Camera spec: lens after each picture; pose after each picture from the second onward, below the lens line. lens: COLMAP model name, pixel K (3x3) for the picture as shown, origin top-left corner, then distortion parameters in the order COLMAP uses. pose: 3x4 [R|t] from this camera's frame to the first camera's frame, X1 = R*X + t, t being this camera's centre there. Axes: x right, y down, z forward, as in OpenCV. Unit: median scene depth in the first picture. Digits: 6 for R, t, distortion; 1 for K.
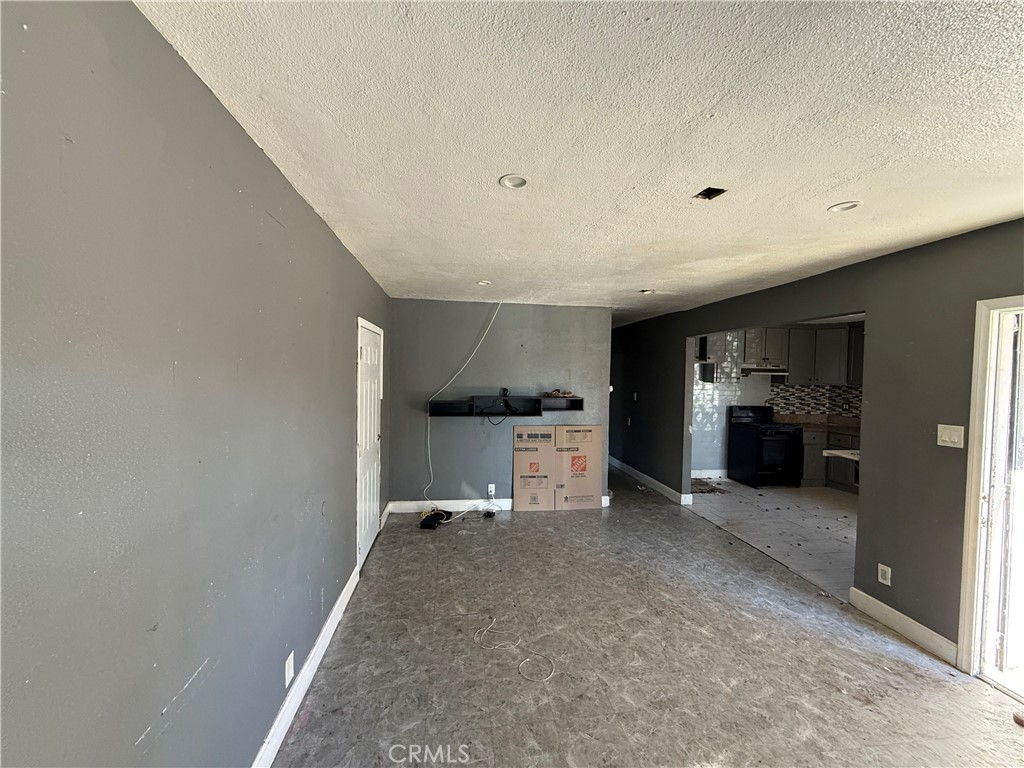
lens RADIAL K [[407.2, 0, 510.9], [0, 407.2, 384.4], [0, 0, 1]] dist [-0.000518, 0.000188]
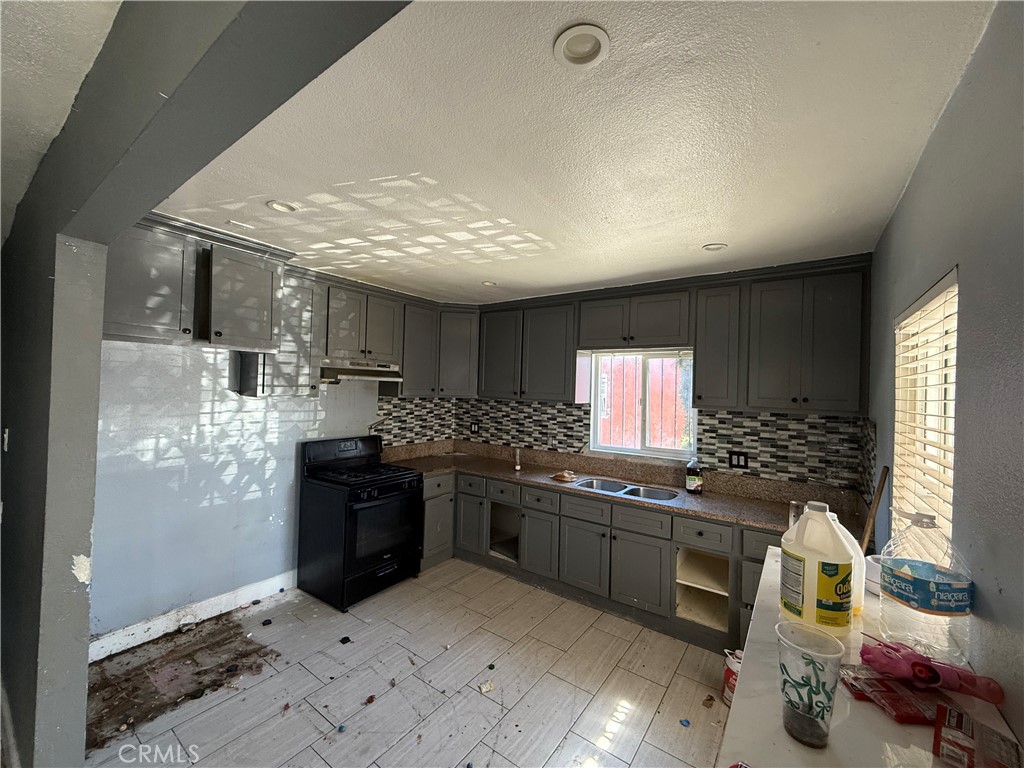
lens RADIAL K [[407.2, 0, 508.5], [0, 407.2, 383.9], [0, 0, 1]] dist [-0.000518, 0.000188]
pose [[0.684719, 0.011177, 0.728721, 0.349462], [0.006178, 0.999757, -0.021139, -0.006561], [-0.728781, 0.018976, 0.684484, 0.474851]]
